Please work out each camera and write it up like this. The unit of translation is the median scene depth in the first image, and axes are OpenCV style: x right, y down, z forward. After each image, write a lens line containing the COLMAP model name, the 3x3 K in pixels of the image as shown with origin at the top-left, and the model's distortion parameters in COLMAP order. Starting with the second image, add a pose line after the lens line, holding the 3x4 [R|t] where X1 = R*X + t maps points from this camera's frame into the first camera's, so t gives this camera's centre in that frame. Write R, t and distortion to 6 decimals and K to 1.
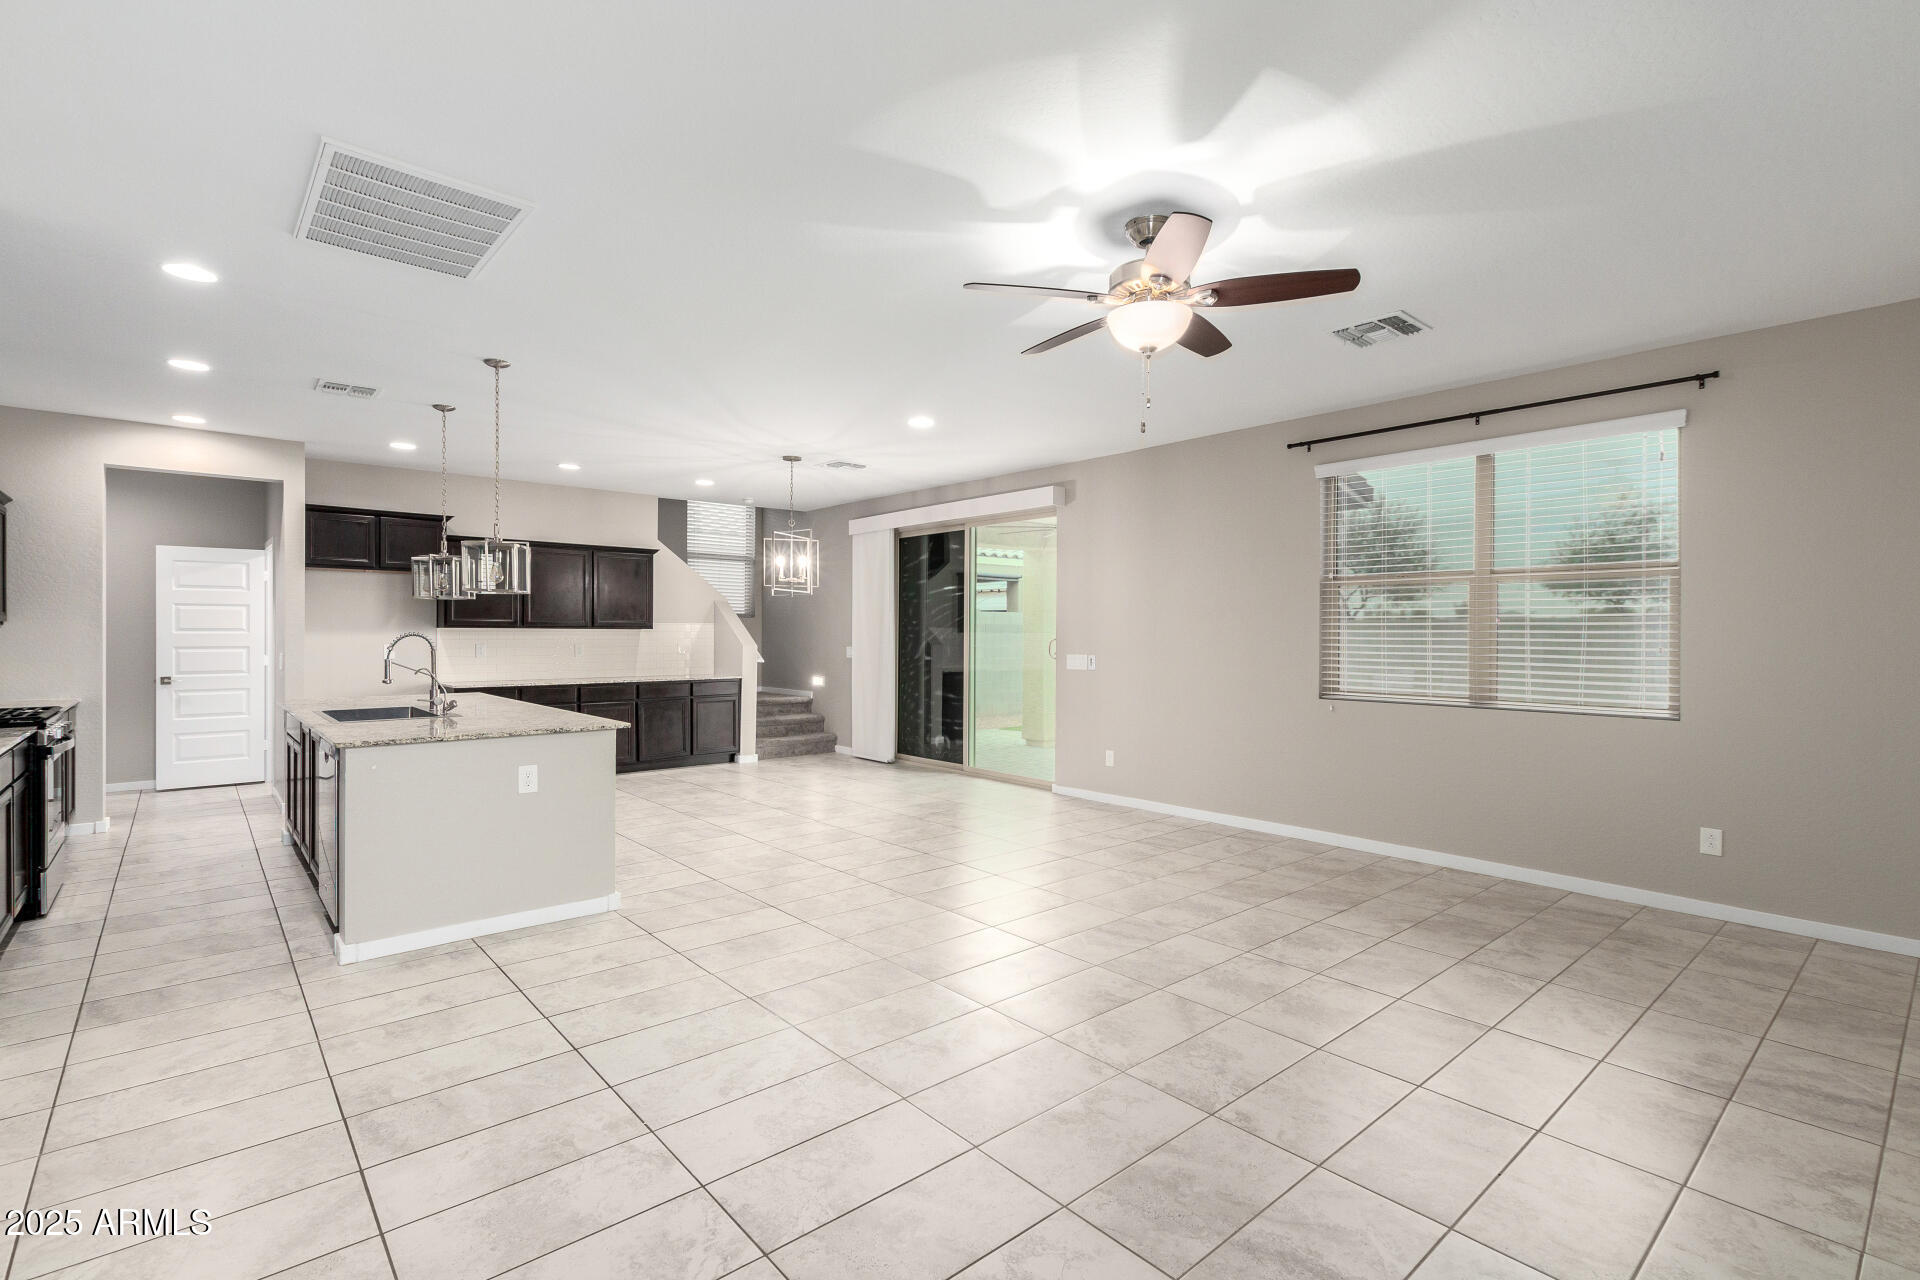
lens RADIAL K [[886.1, 0, 964.6], [0, 886.1, 635.1], [0, 0, 1]] dist [0.005508, -0.005445]
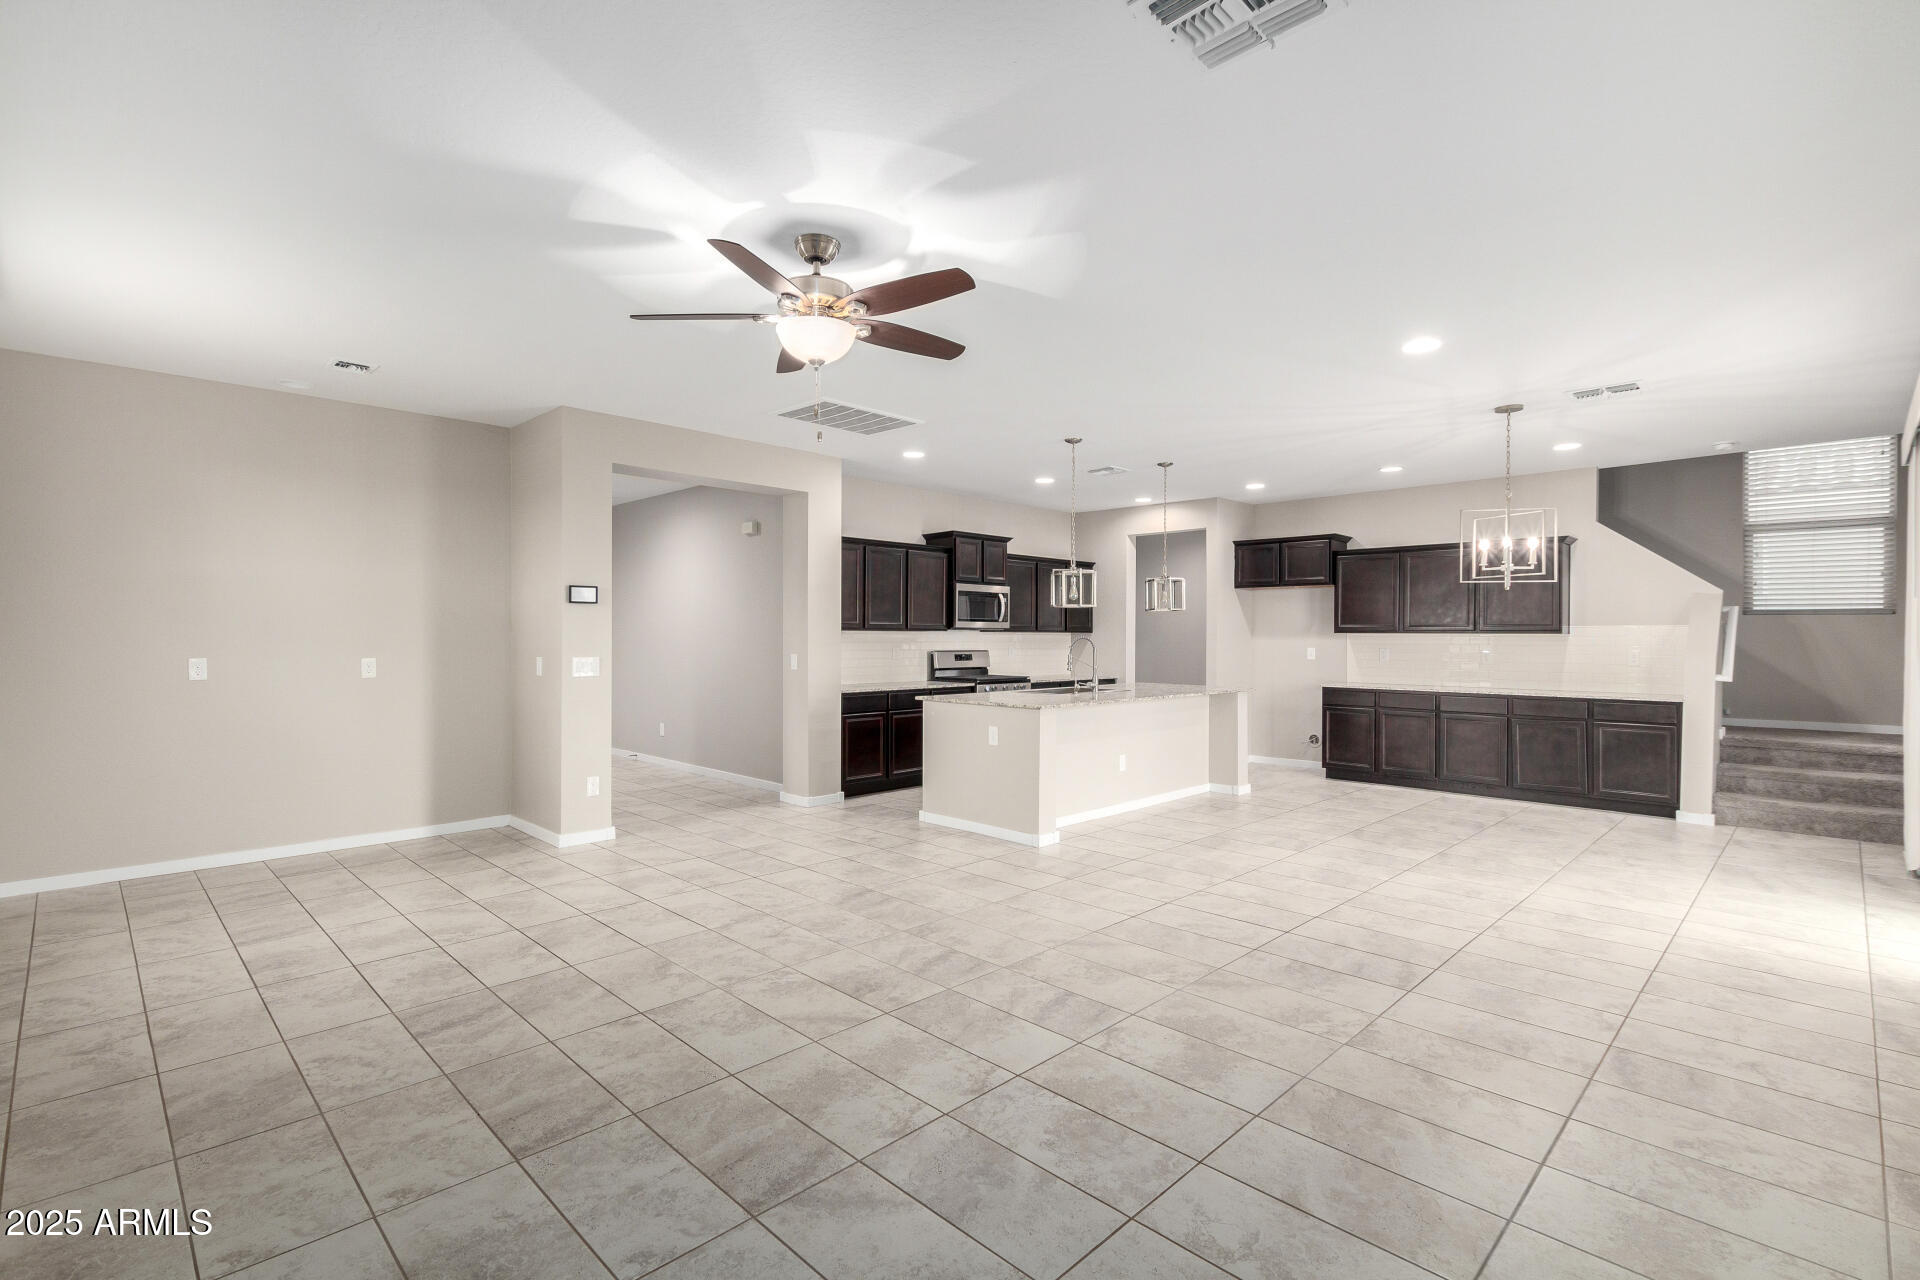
lens RADIAL K [[886.1, 0, 948.8], [0, 886.1, 640.3], [0, 0, 1]] dist [0.005508, -0.005445]
pose [[0.060075, 0.003242, -0.998189, 0.975557], [-0.005578, 0.999980, 0.002912, 0.001355], [0.998178, 0.005393, 0.060092, 0.847095]]
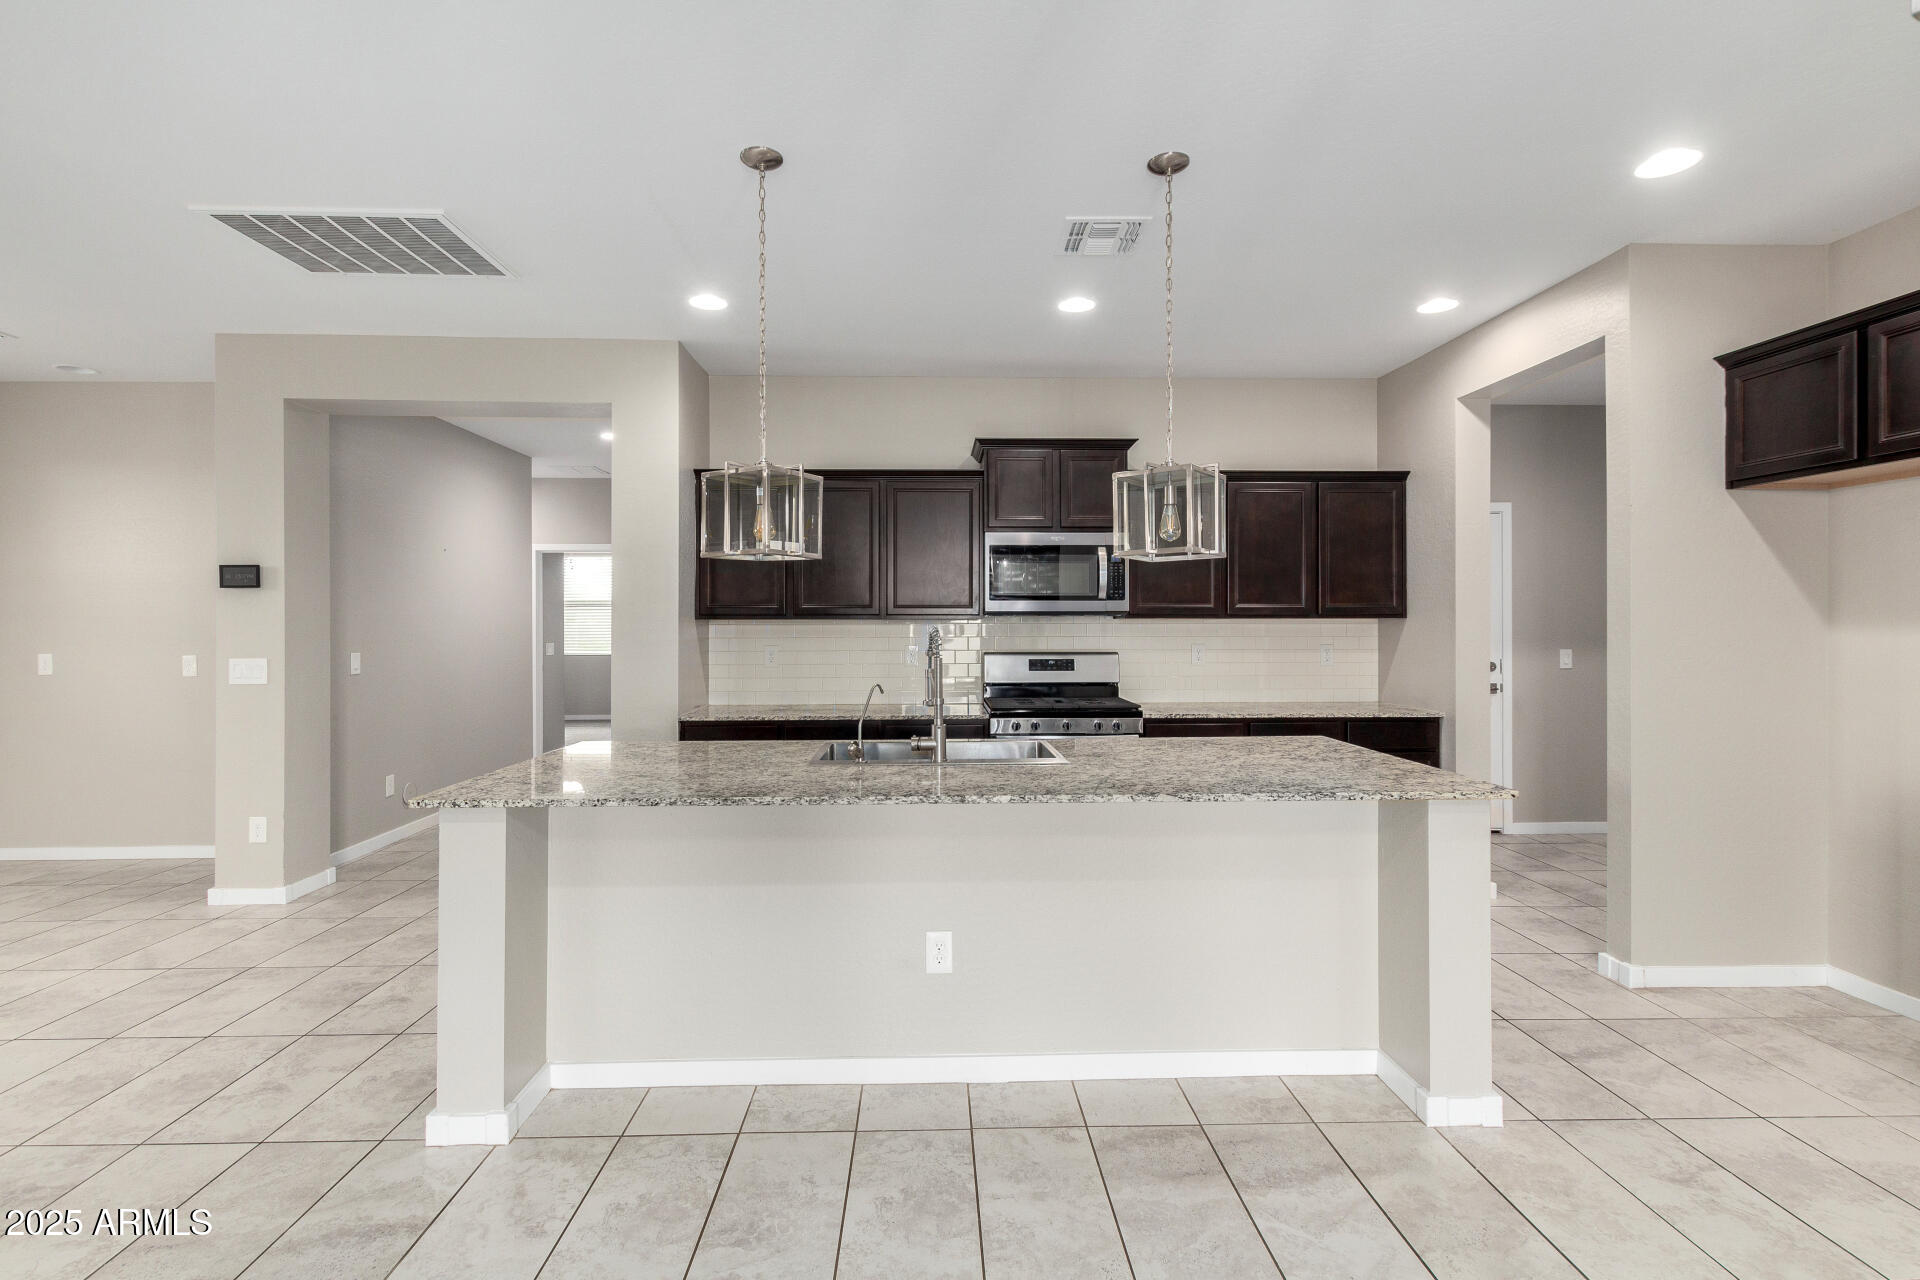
lens RADIAL K [[886.1, 0, 943.2], [0, 886.1, 632.7], [0, 0, 1]] dist [0.005508, -0.005445]
pose [[-0.638646, 0.009327, -0.769444, -0.190911], [0.001177, 0.999937, 0.011145, -0.007798], [0.769499, 0.006212, -0.638617, 1.700333]]
